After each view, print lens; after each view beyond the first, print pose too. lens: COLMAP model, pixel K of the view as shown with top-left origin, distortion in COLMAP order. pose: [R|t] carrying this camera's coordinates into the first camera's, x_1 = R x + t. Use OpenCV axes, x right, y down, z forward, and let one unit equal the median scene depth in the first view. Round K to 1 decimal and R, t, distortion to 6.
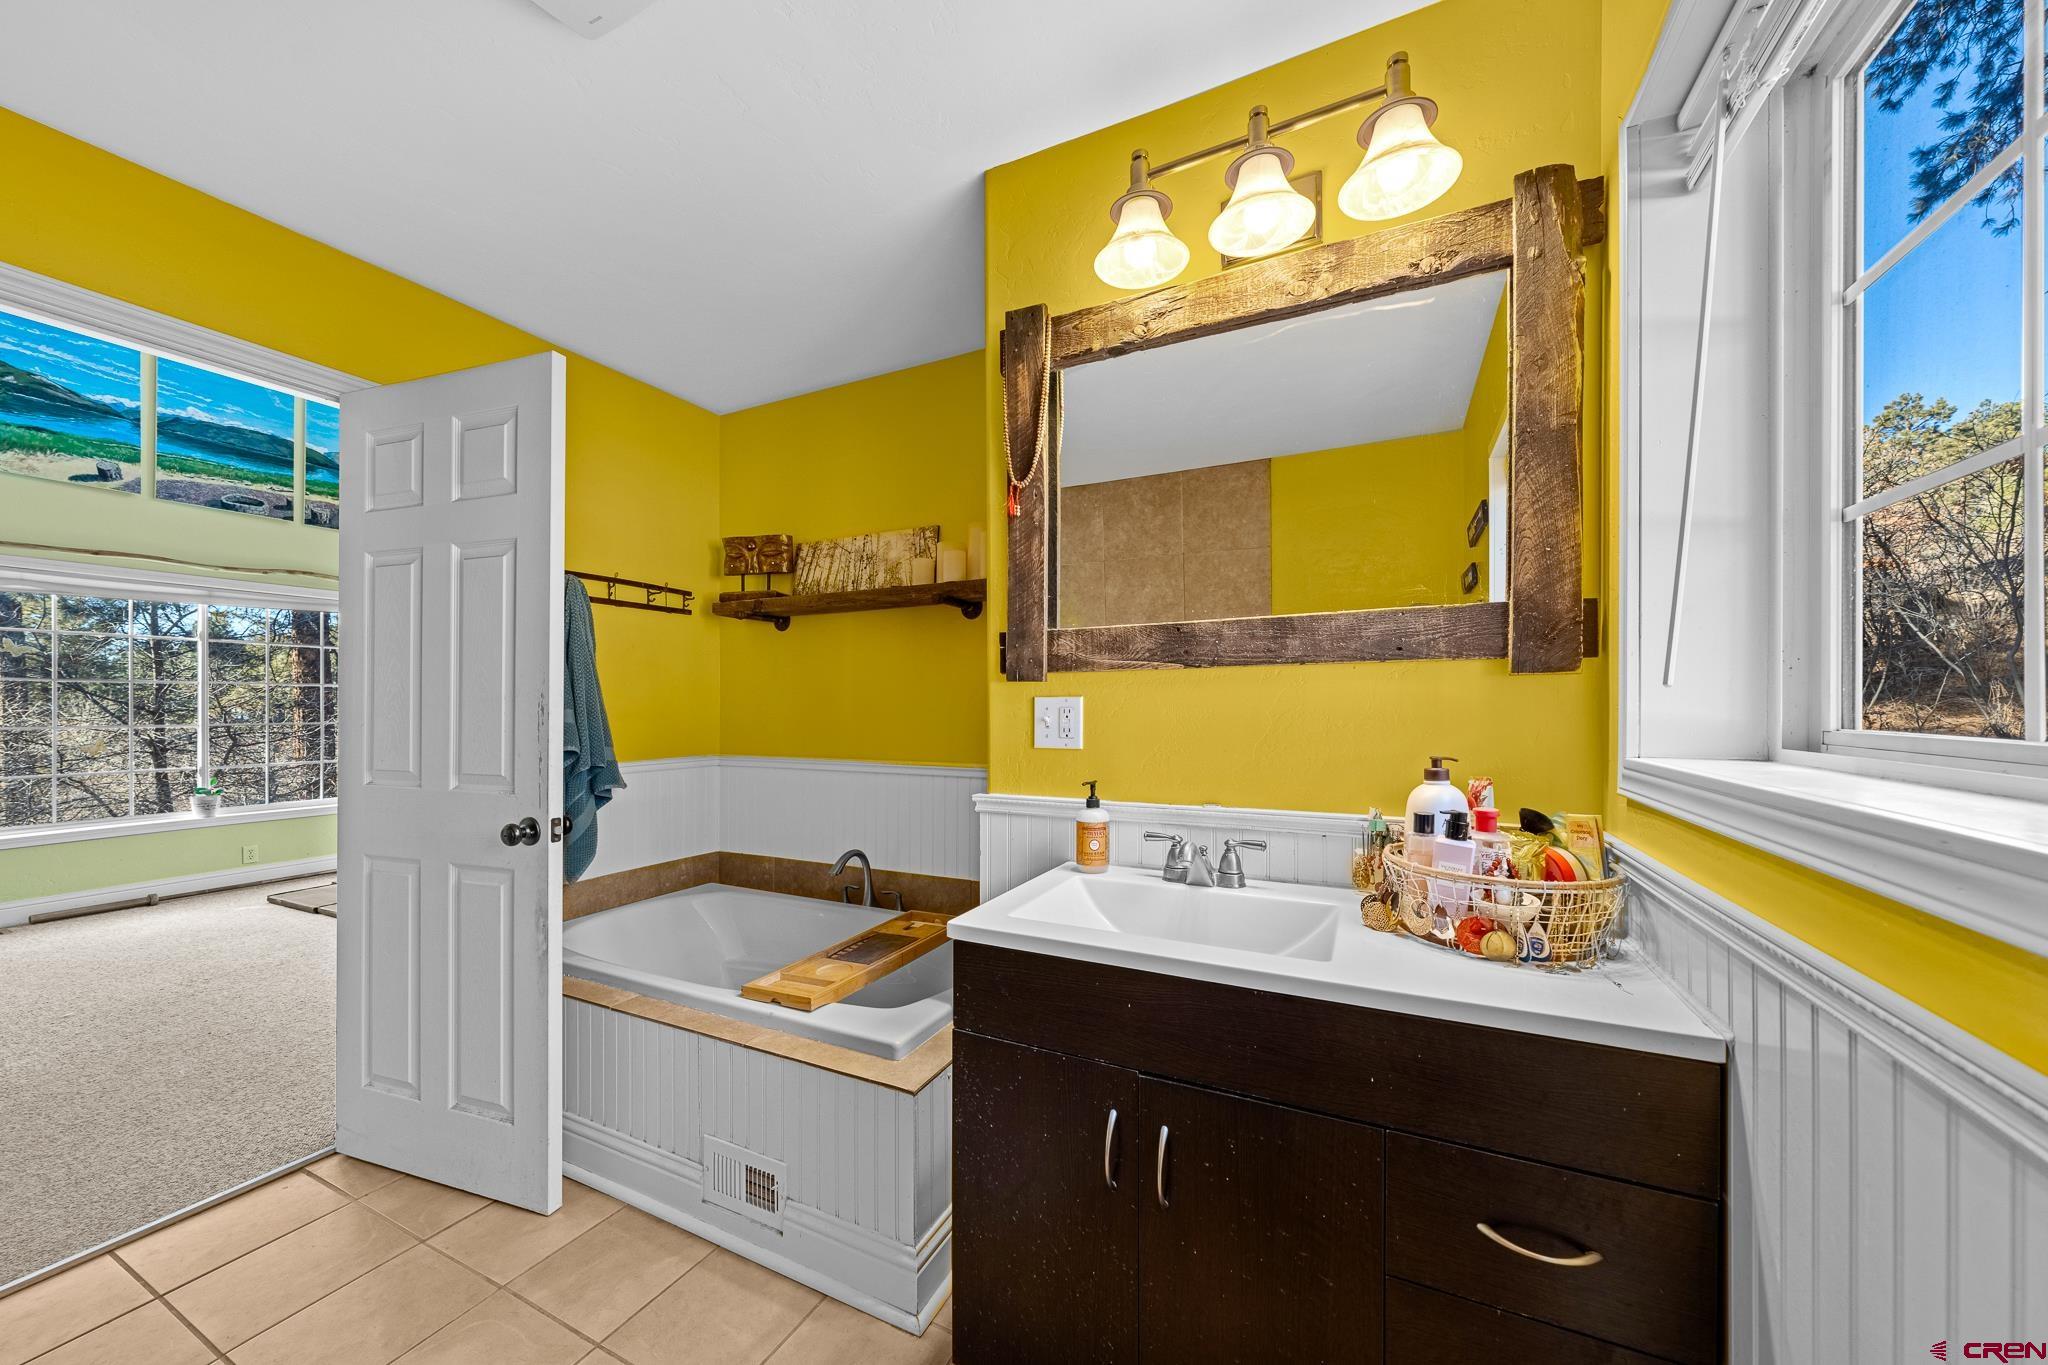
lens RADIAL K [[717.8, 0, 1027.5], [0, 717.8, 712.2], [0, 0, 1]] dist [-0.001185, -0.000018]
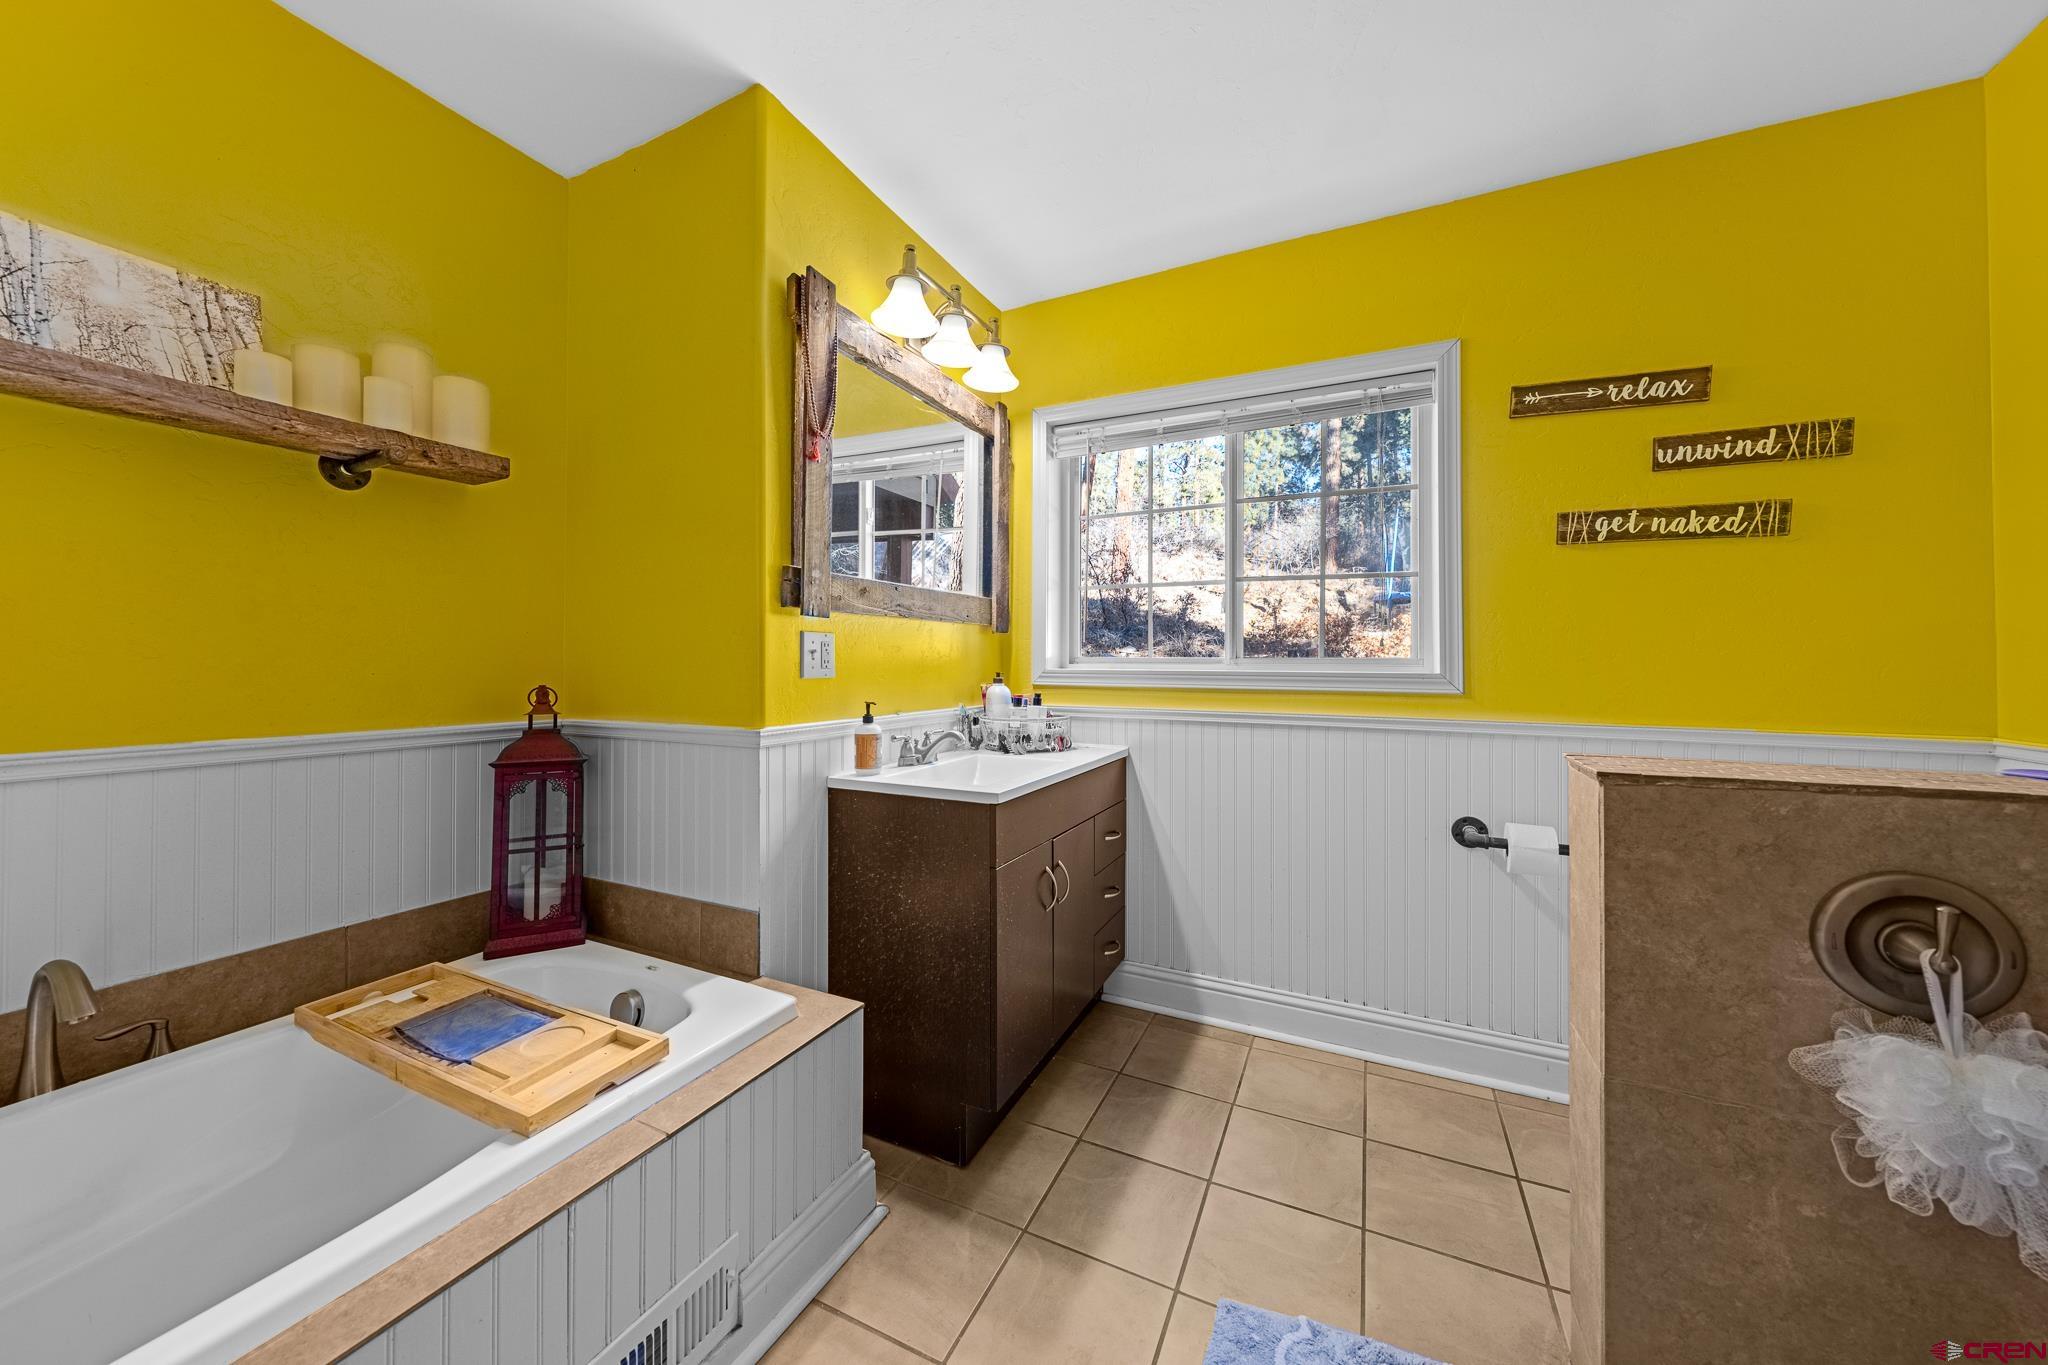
lens RADIAL K [[723.0, 0, 1025.7], [0, 723.0, 652.8], [0, 0, 1]] dist [0.000068, 0.000048]
pose [[-0.005137, 0.012663, 0.999907, -1.164173], [0.000188, 0.999920, -0.012663, 0.026958], [-0.999987, 0.000123, -0.005139, 0.732668]]
